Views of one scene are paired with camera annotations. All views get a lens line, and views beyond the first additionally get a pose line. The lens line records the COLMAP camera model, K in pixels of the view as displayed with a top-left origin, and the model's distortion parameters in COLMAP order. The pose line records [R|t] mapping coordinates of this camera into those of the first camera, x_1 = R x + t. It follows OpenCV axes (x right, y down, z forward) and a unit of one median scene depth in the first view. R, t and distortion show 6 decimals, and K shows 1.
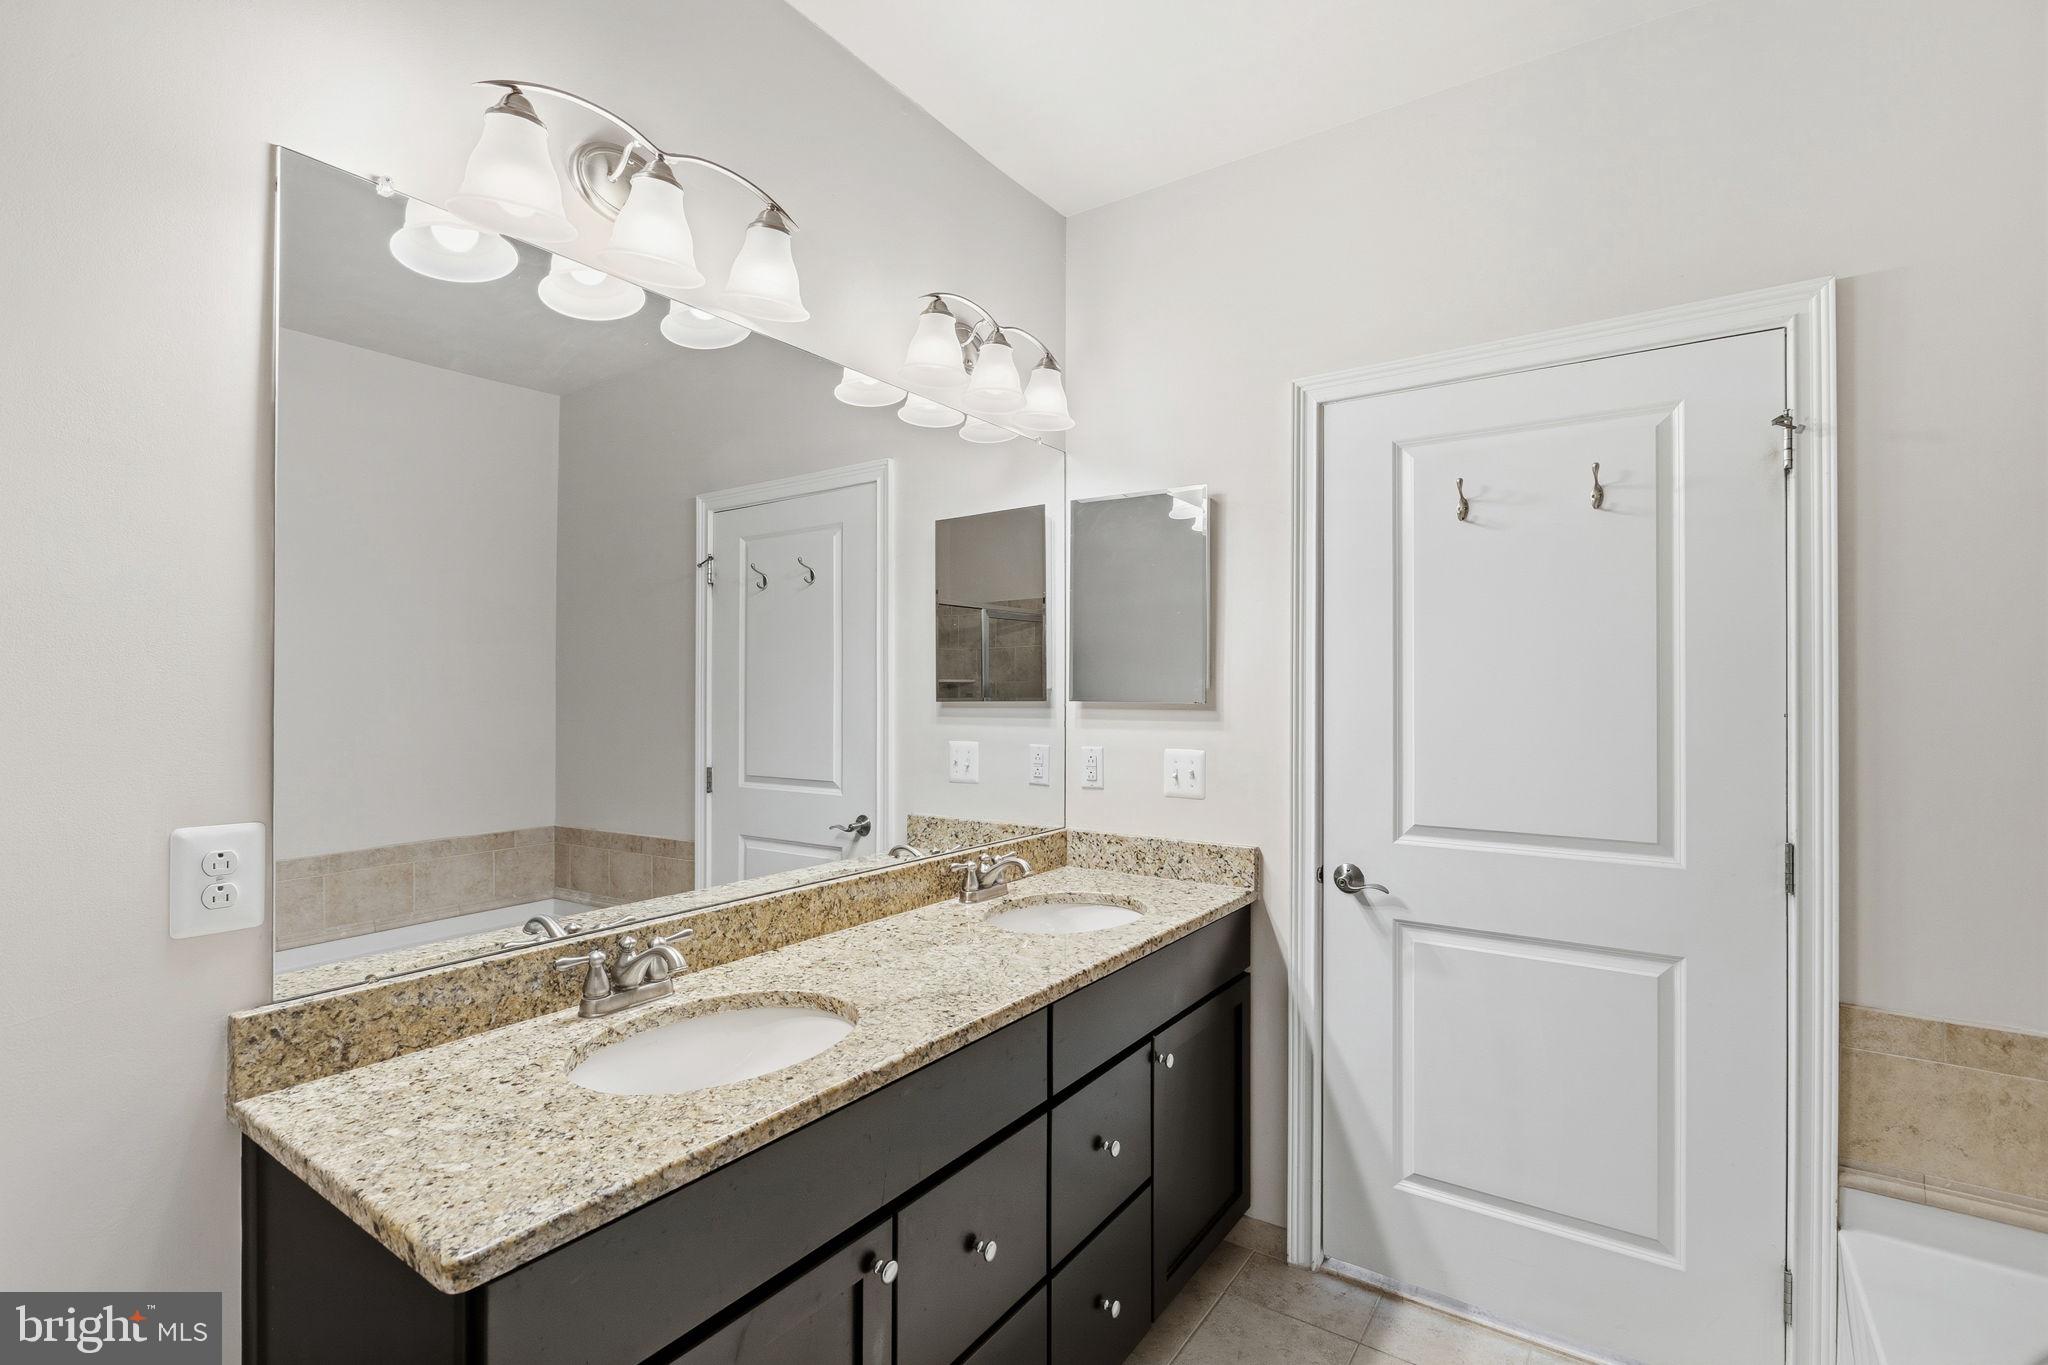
lens RADIAL K [[941.2, 0, 1025.3], [0, 941.2, 678.5], [0, 0, 1]] dist [-0.001684, -0.000580]
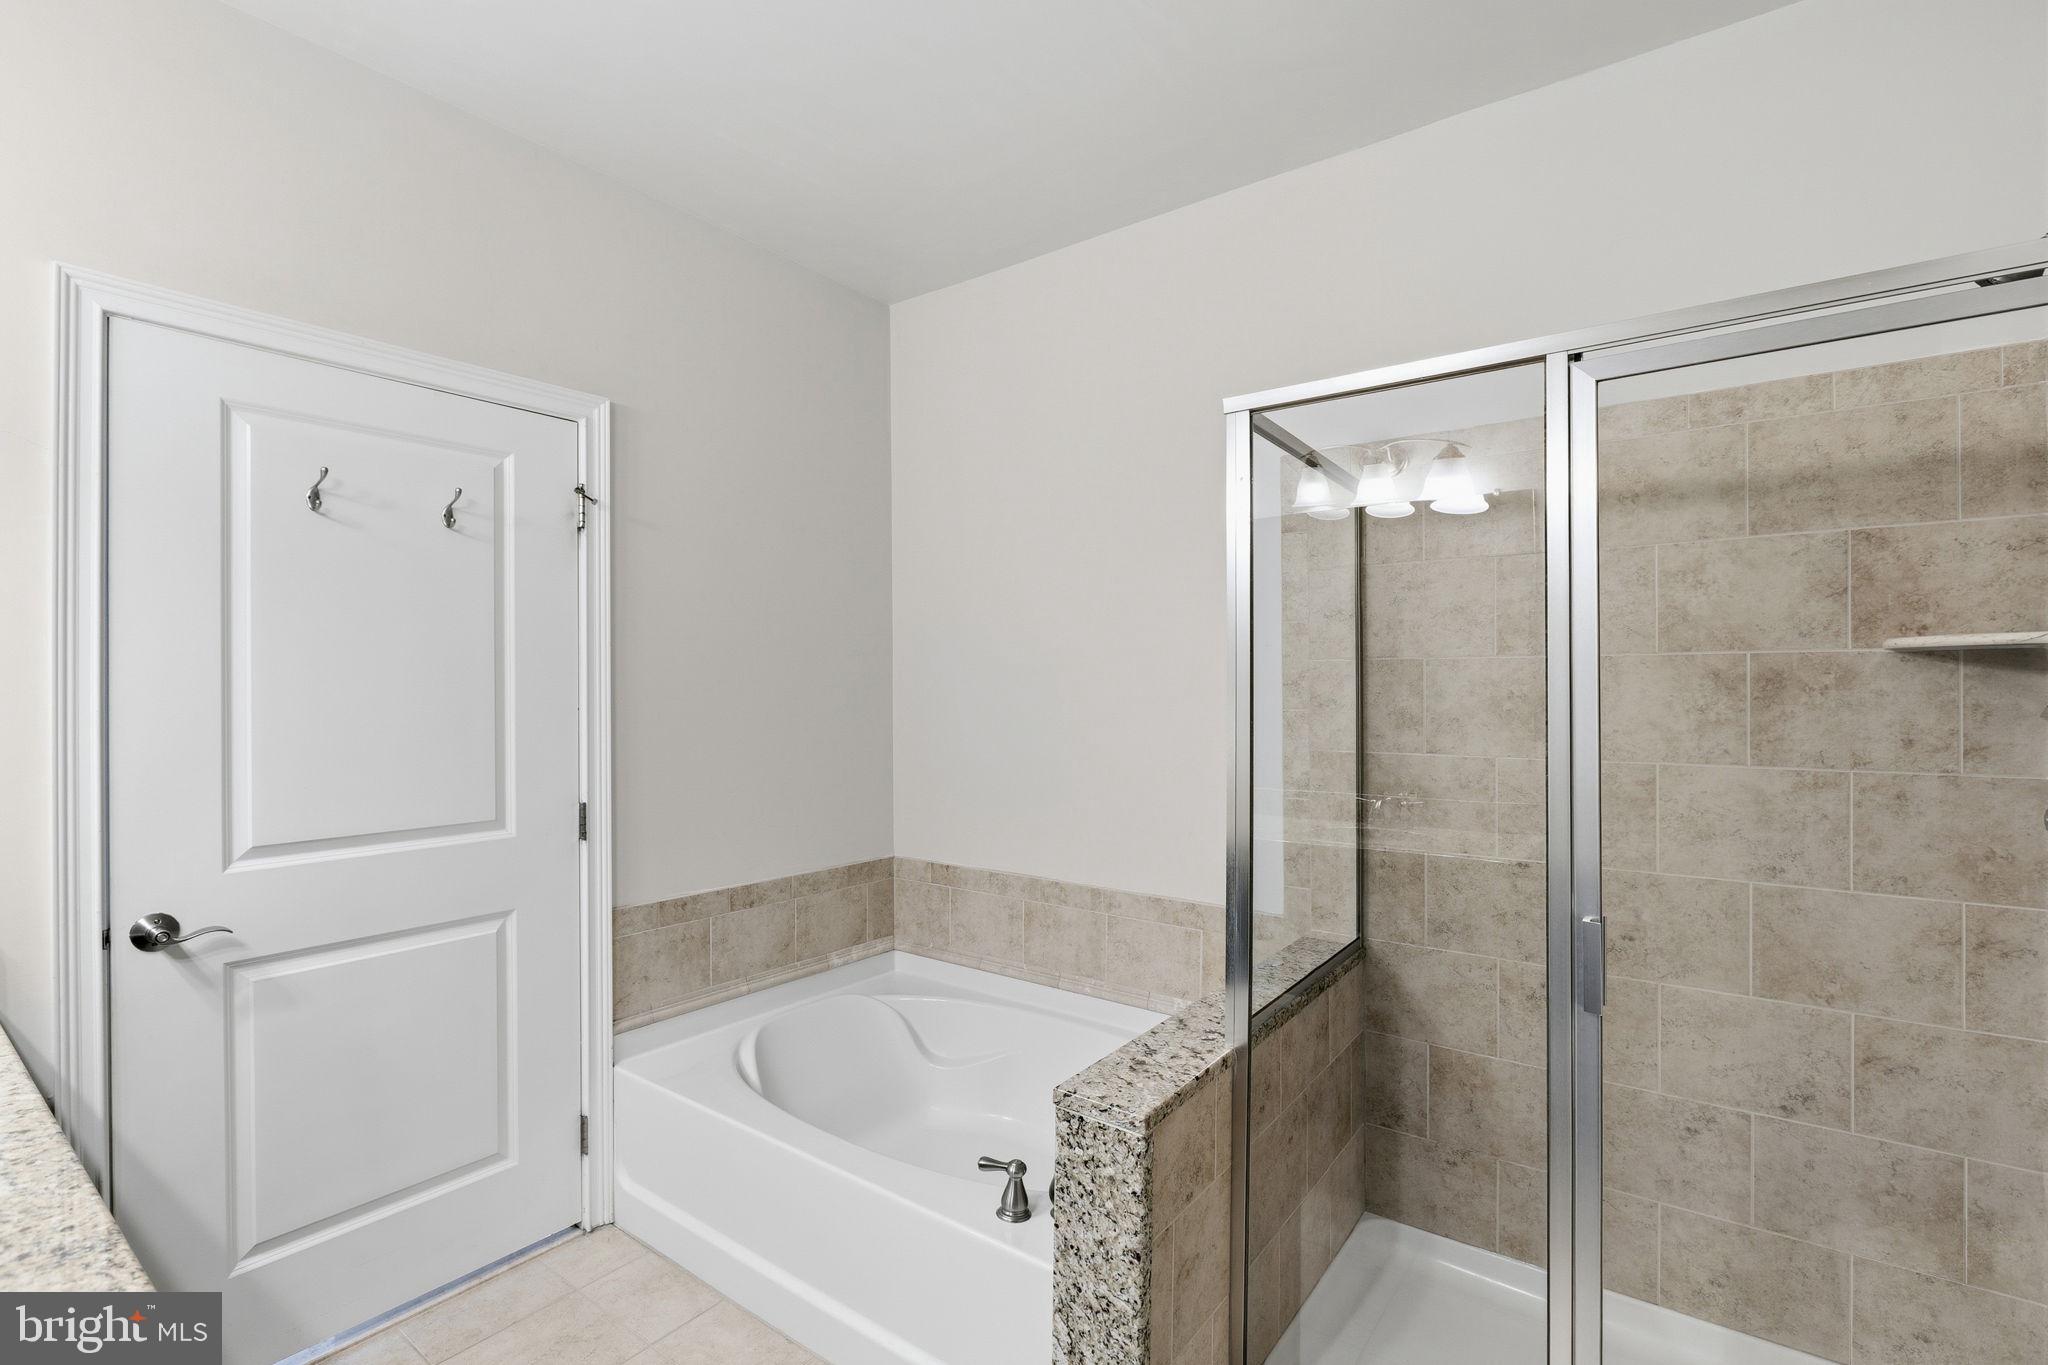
lens RADIAL K [[937.4, 0, 1020.1], [0, 937.4, 676.1], [0, 0, 1]] dist [-0.004222, -0.000694]
pose [[0.044014, 0.010424, 0.998977, -0.476573], [-0.003579, 0.999941, -0.010276, 0.003780], [-0.999025, -0.003123, 0.044049, 0.283048]]
